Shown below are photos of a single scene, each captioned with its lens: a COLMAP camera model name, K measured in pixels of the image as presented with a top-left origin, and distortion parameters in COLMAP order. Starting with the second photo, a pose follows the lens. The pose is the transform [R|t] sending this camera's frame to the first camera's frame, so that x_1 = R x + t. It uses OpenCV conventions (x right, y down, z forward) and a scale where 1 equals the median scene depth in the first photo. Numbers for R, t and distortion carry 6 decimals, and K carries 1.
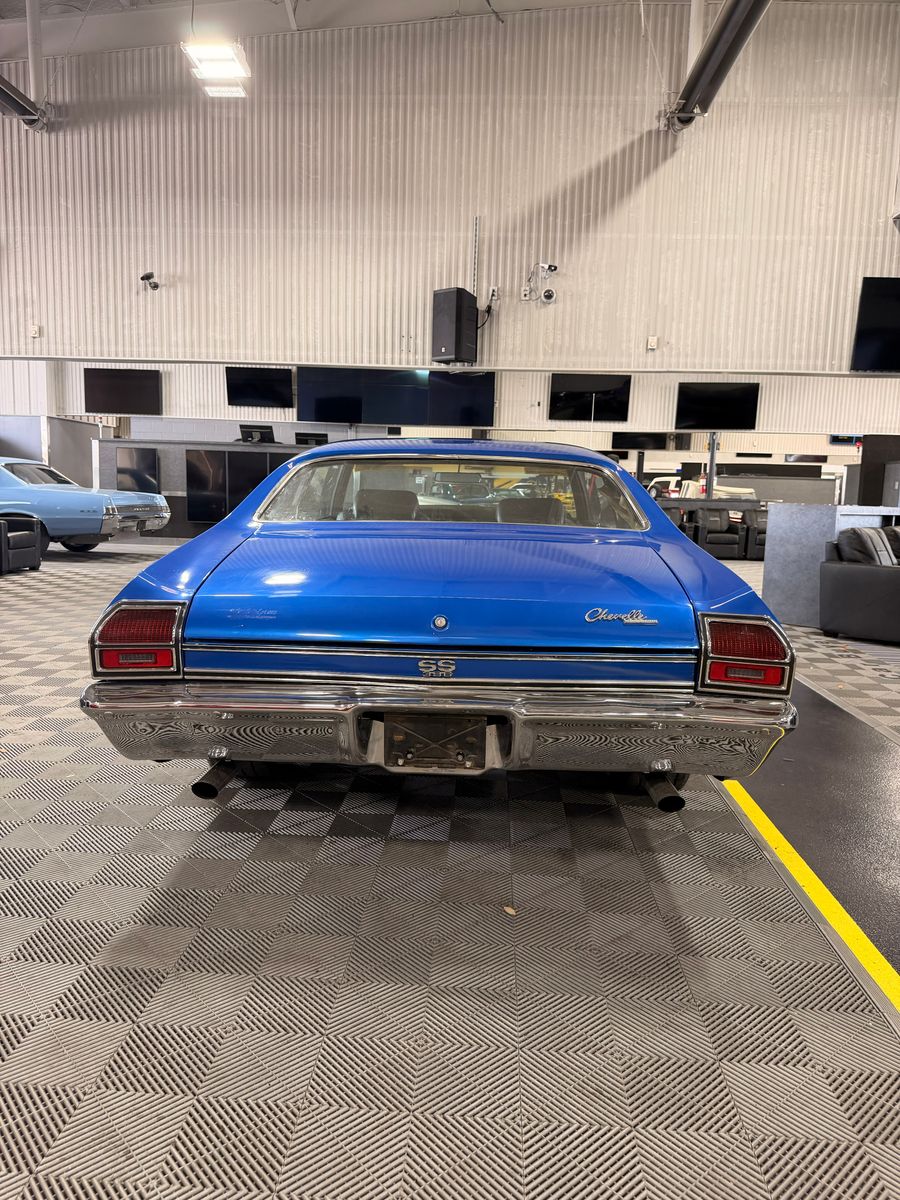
lens RADIAL K [[877.4, 0, 444.3], [0, 877.4, 600.0], [0, 0, 1]] dist [0.008438, 0.006884]
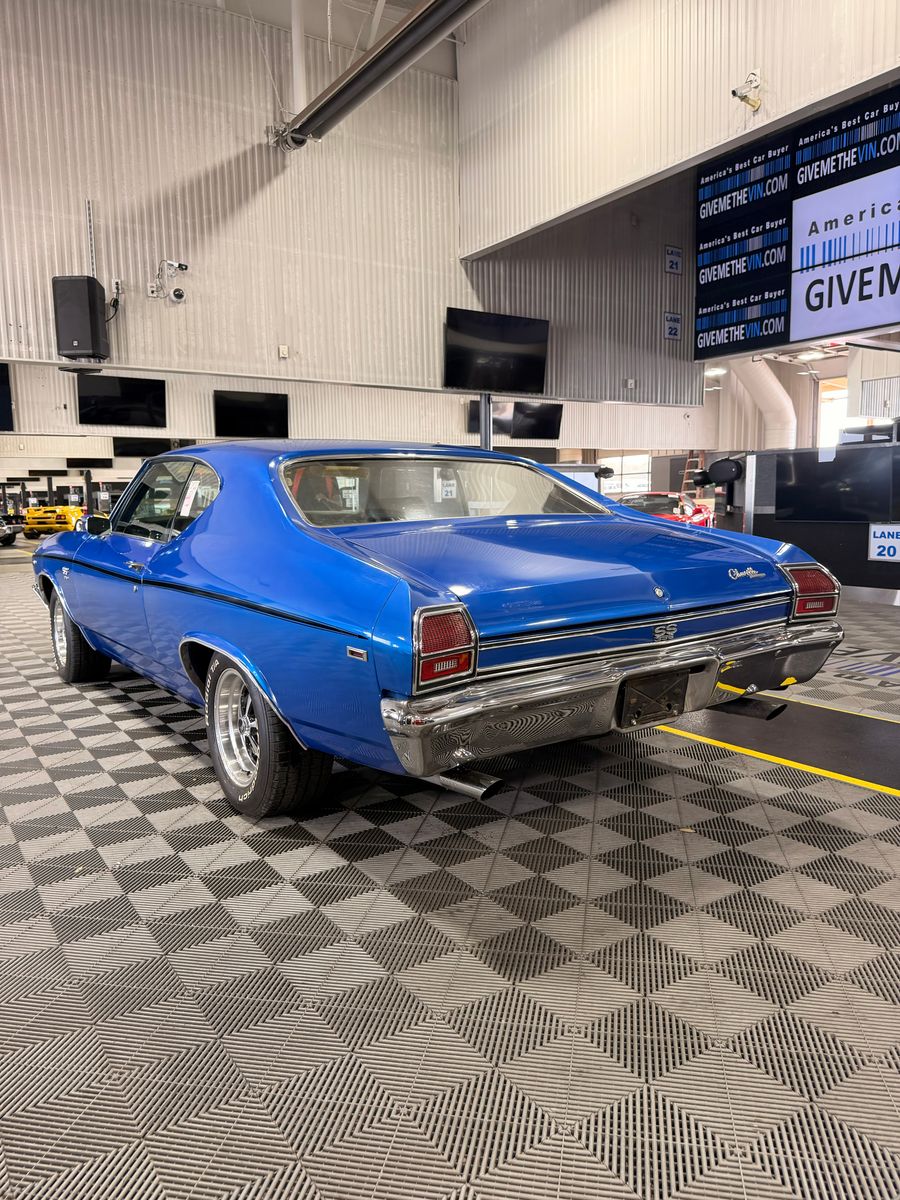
lens RADIAL K [[877.4, 0, 444.3], [0, 877.4, 600.0], [0, 0, 1]] dist [0.008438, 0.006884]
pose [[0.828681, -0.091055, 0.552266, -0.201903], [0.095620, 0.995205, 0.020605, -0.005870], [-0.551494, 0.035732, 0.833413, 0.048173]]
